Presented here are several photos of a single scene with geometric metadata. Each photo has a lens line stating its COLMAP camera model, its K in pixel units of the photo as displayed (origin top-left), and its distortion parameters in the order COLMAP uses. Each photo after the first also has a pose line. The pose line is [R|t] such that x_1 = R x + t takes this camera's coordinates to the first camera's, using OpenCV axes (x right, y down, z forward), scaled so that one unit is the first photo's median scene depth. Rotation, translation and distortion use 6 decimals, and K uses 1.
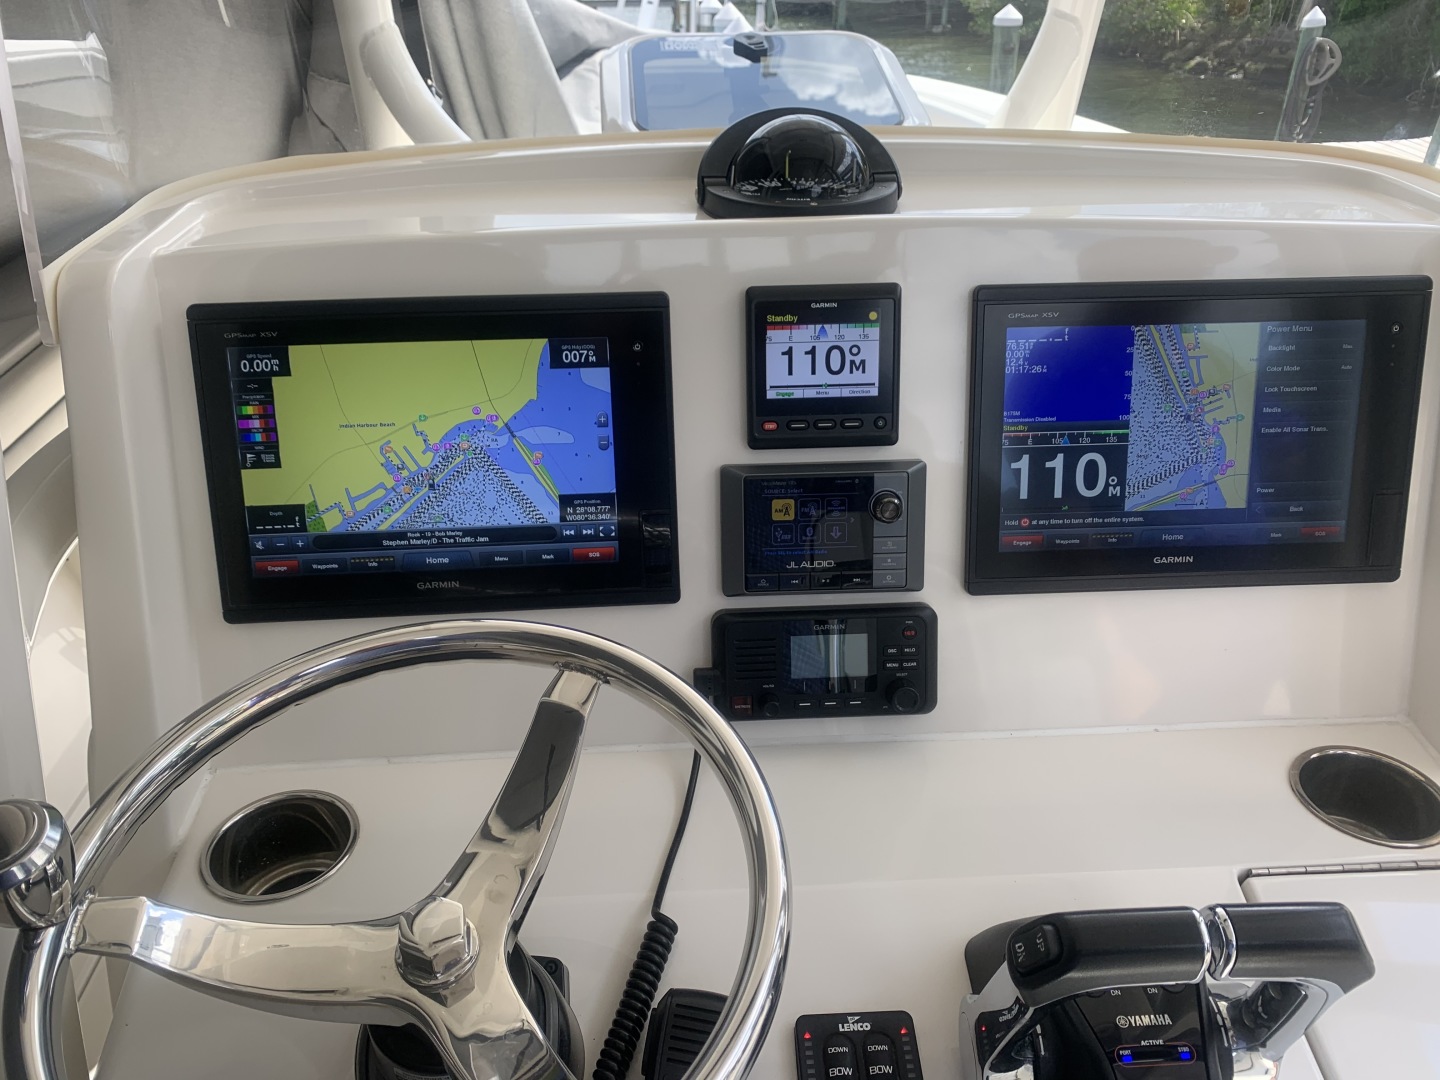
lens RADIAL K [[1109.9, 0, 709.0], [0, 1109.9, 511.4], [0, 0, 1]] dist [-0.011830, 0.013728]
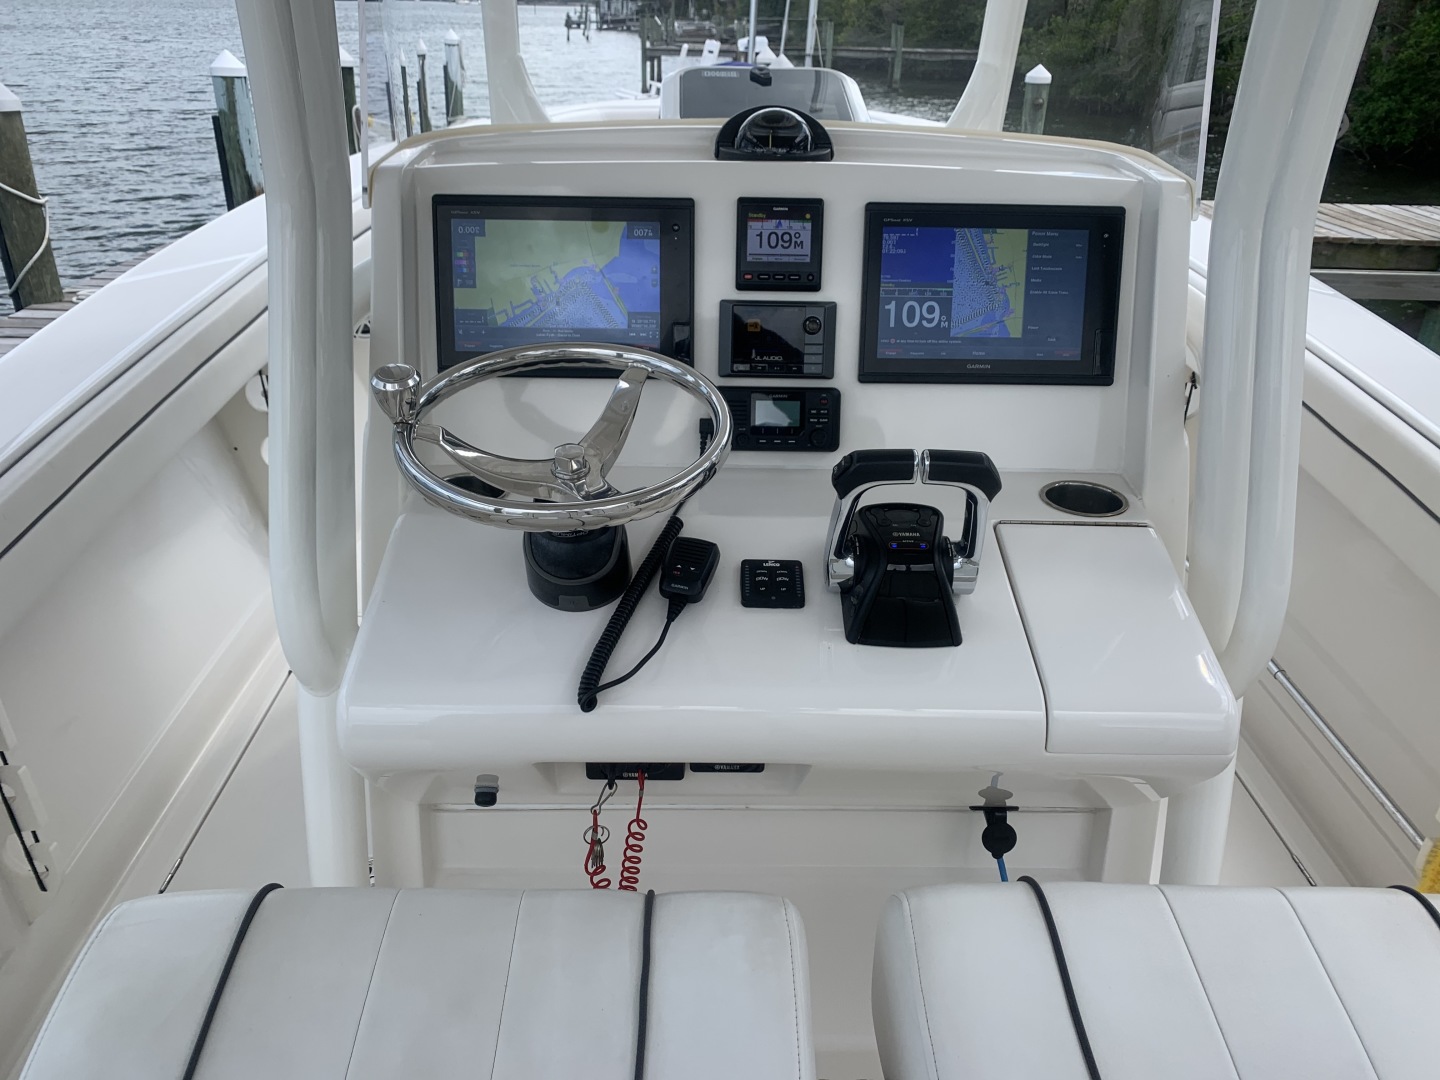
lens RADIAL K [[1109.9, 0, 719.3], [0, 1109.9, 512.7], [0, 0, 1]] dist [-0.011830, 0.013728]
pose [[0.998632, 0.044724, -0.027080, 0.072008], [-0.045723, 0.998250, -0.037489, 0.363447], [0.025356, 0.038676, 0.998930, -0.751114]]
